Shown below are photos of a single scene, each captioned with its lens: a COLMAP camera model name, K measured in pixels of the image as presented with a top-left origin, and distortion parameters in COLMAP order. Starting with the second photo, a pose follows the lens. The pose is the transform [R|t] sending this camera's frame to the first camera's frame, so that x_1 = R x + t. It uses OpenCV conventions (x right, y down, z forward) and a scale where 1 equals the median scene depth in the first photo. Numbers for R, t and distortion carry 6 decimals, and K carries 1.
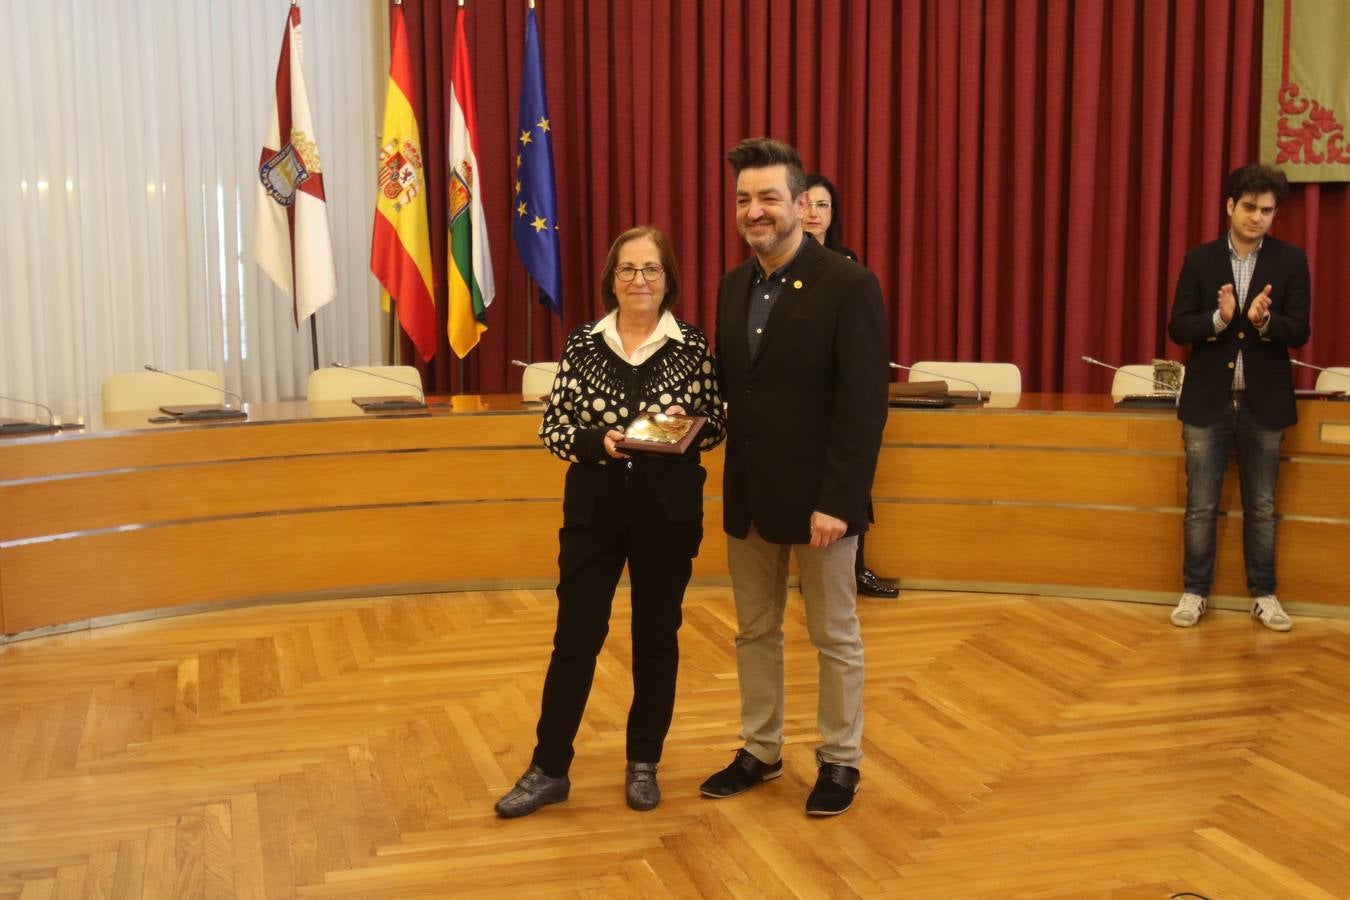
lens RADIAL K [[1637.5, 0, 677.3], [0, 1637.5, 453.5], [0, 0, 1]] dist [-0.048796, 0.088149]
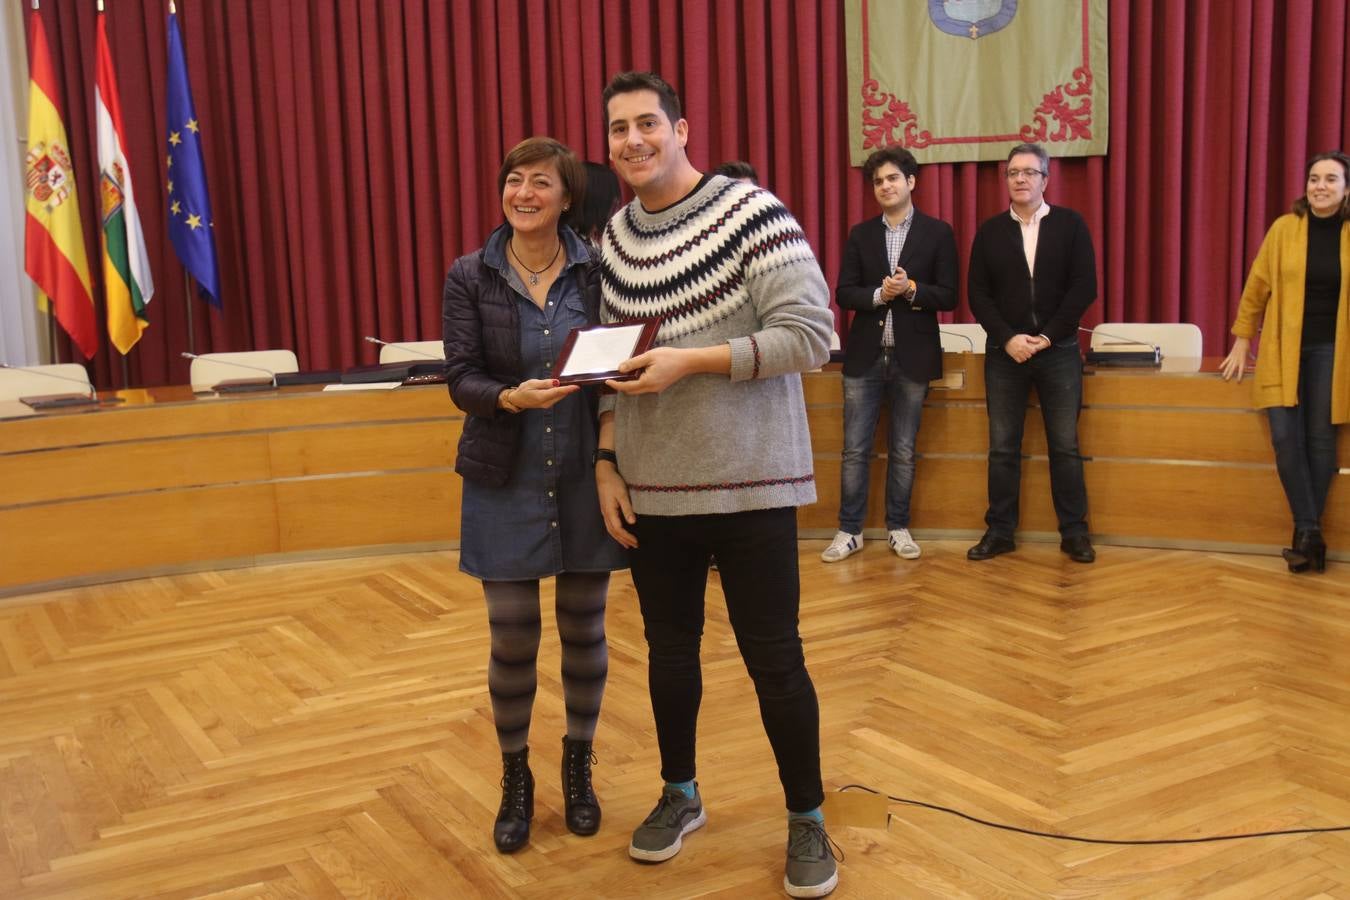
lens RADIAL K [[1501.2, 0, 681.2], [0, 1501.2, 454.9], [0, 0, 1]] dist [-0.061274, 0.087084]
pose [[0.970428, -0.063761, 0.232816, -0.021688], [0.059046, 0.997885, 0.027173, 0.000841], [-0.234057, -0.012623, 0.972141, 0.003347]]
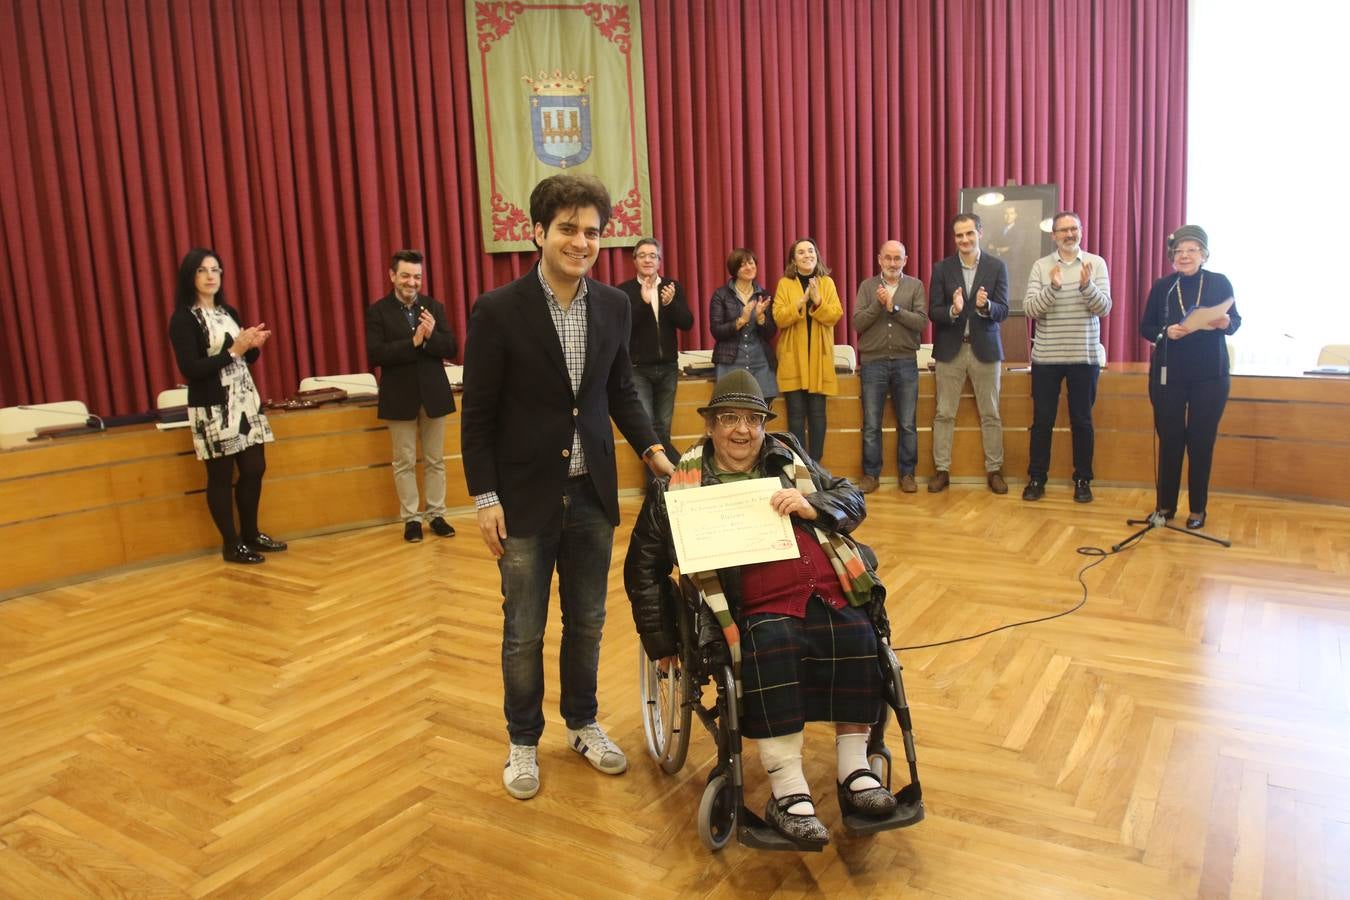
lens RADIAL K [[989.2, 0, 684.6], [0, 989.2, 458.8], [0, 0, 1]] dist [-0.086846, 0.046097]
pose [[0.740376, -0.143474, 0.656702, -0.253353], [0.123023, 0.989376, 0.077458, -0.014357], [-0.660839, 0.023441, 0.750162, 0.160523]]
